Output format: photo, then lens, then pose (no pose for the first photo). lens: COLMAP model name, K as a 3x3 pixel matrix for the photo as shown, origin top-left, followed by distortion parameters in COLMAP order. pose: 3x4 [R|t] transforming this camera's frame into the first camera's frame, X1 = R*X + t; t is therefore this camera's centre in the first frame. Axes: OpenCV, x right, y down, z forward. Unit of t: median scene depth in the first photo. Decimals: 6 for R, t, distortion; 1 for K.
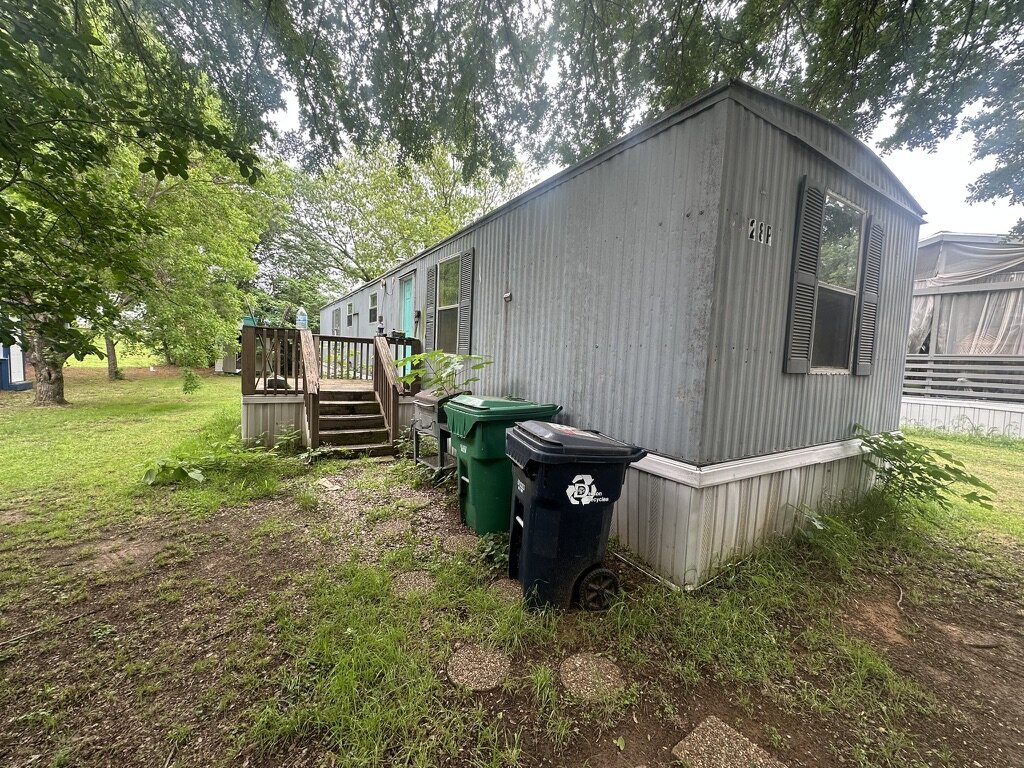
lens RADIAL K [[408.9, 0, 509.3], [0, 408.9, 385.8], [0, 0, 1]] dist [-0.000794, -0.000016]
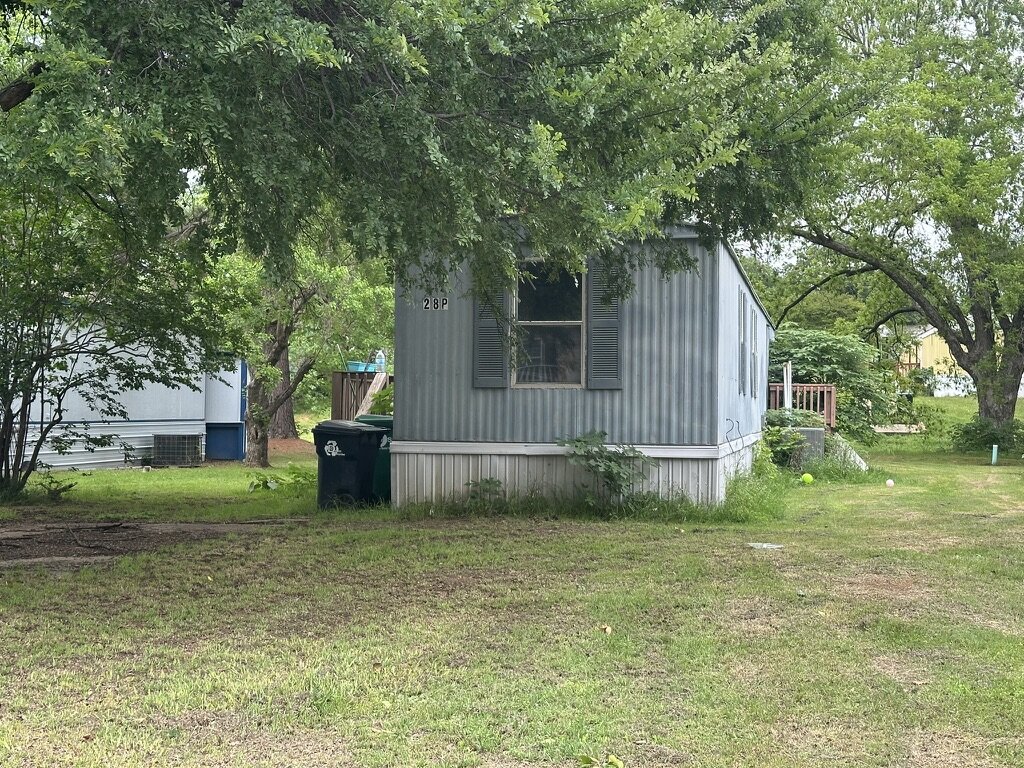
lens RADIAL K [[1419.7, 0, 512.1], [0, 1419.7, 388.6], [0, 0, 1]] dist [0.077956, 0.000000]
pose [[0.723180, -0.042267, -0.689366, 2.128552], [-0.033319, 0.994828, -0.095949, 0.228189], [0.689856, 0.092357, 0.718031, -1.289460]]
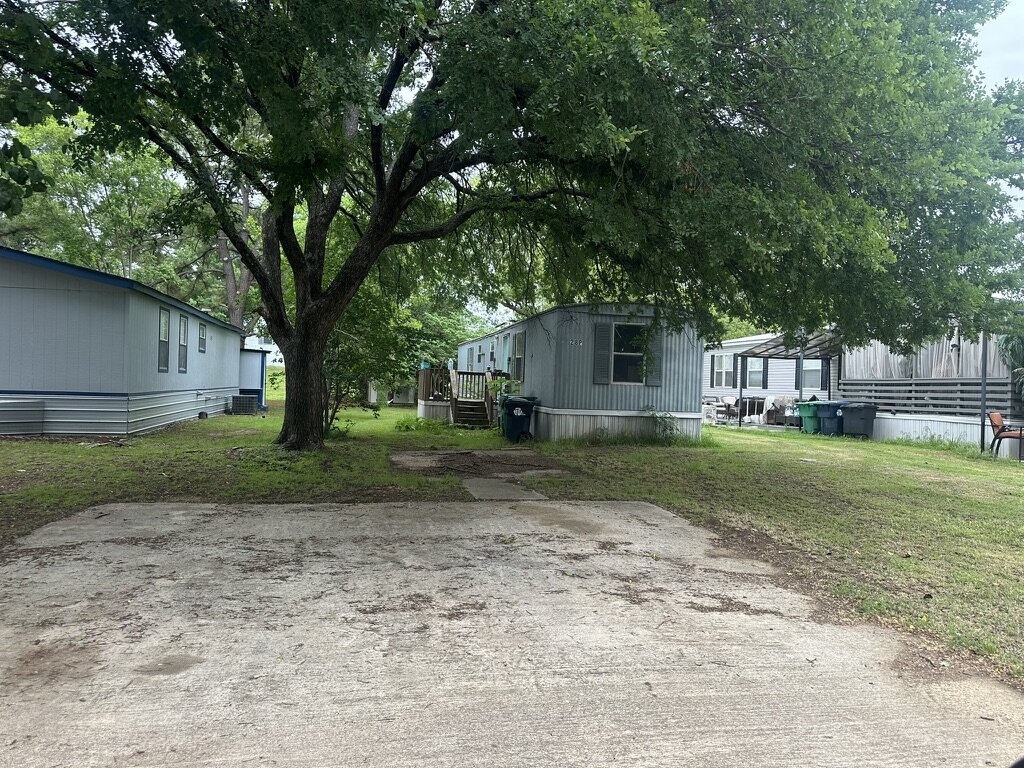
lens RADIAL K [[720.9, 0, 505.9], [0, 720.9, 384.7], [0, 0, 1]] dist [0.066535, -0.001668]
pose [[0.935128, -0.009123, -0.354194, 0.973498], [-0.022642, 0.996086, -0.085435, 0.226983], [0.353587, 0.087912, 0.931261, -2.132678]]
